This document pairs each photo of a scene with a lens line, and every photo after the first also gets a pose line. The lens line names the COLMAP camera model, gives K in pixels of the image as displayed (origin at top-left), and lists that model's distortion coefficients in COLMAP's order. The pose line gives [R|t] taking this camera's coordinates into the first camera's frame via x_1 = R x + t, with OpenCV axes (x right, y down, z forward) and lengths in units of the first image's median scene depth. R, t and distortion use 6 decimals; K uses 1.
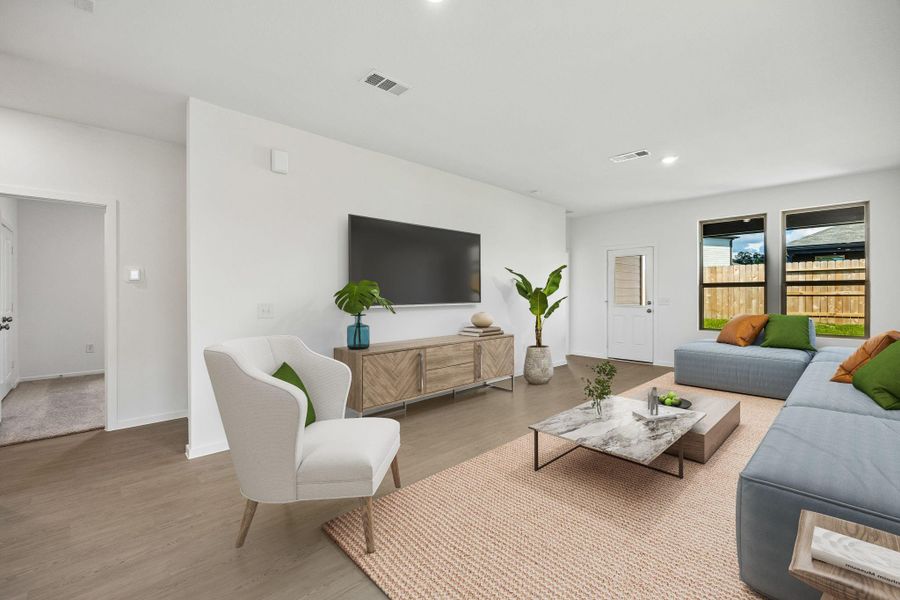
lens RADIAL K [[382.2, 0, 444.5], [0, 382.2, 292.4], [0, 0, 1]] dist [-0.011591, -0.000658]
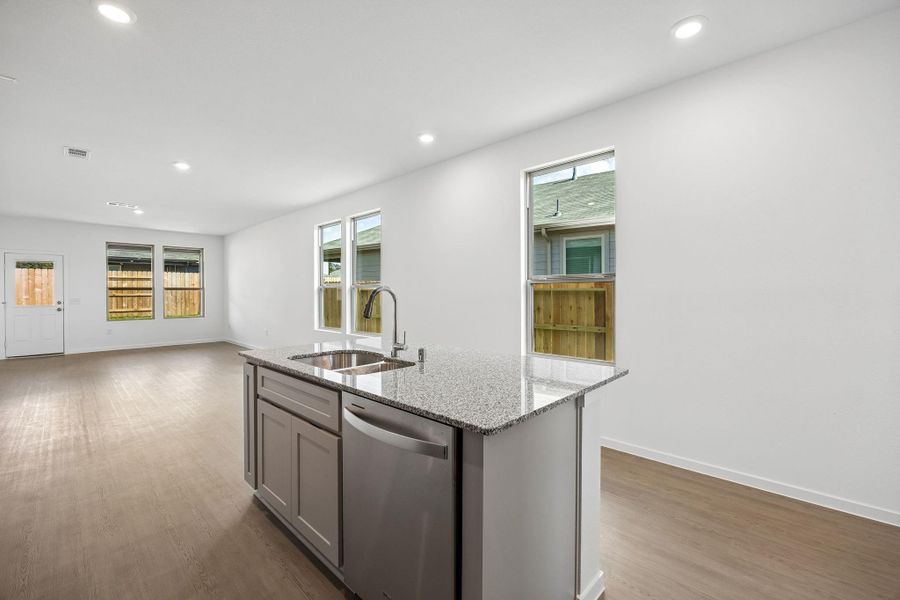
lens RADIAL K [[382.2, 0, 450.3], [0, 382.2, 298.6], [0, 0, 1]] dist [-0.011591, -0.000658]
pose [[-0.058041, -0.011881, 0.998244, -0.469498], [0.002694, 0.999924, 0.012057, 0.002332], [-0.998311, 0.003389, -0.058005, -0.099133]]
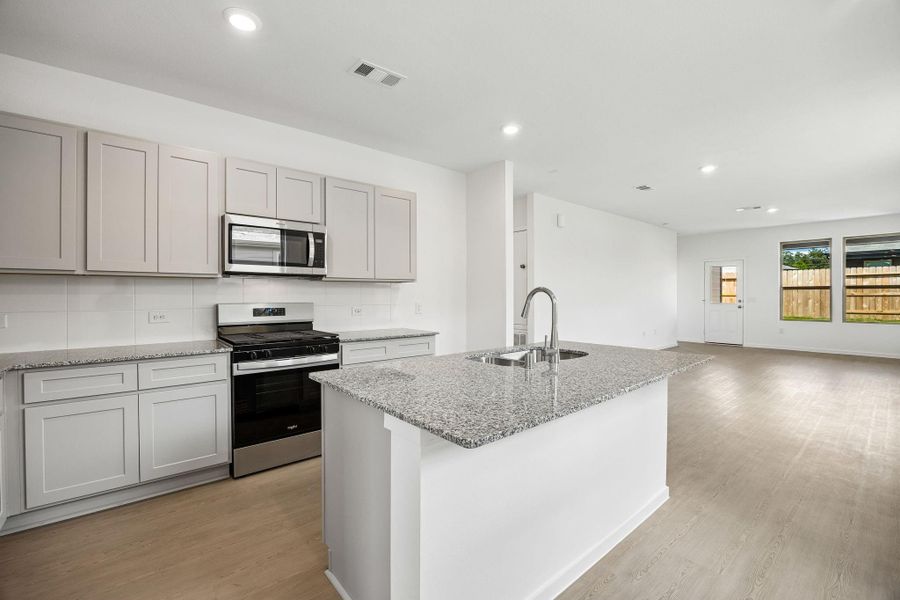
lens RADIAL K [[382.2, 0, 449.2], [0, 382.2, 295.2], [0, 0, 1]] dist [-0.011591, -0.000658]
pose [[0.998565, -0.000344, -0.053559, -0.289886], [0.000480, 0.999997, 0.002541, 0.001523], [0.053558, -0.002563, 0.998561, -0.281549]]
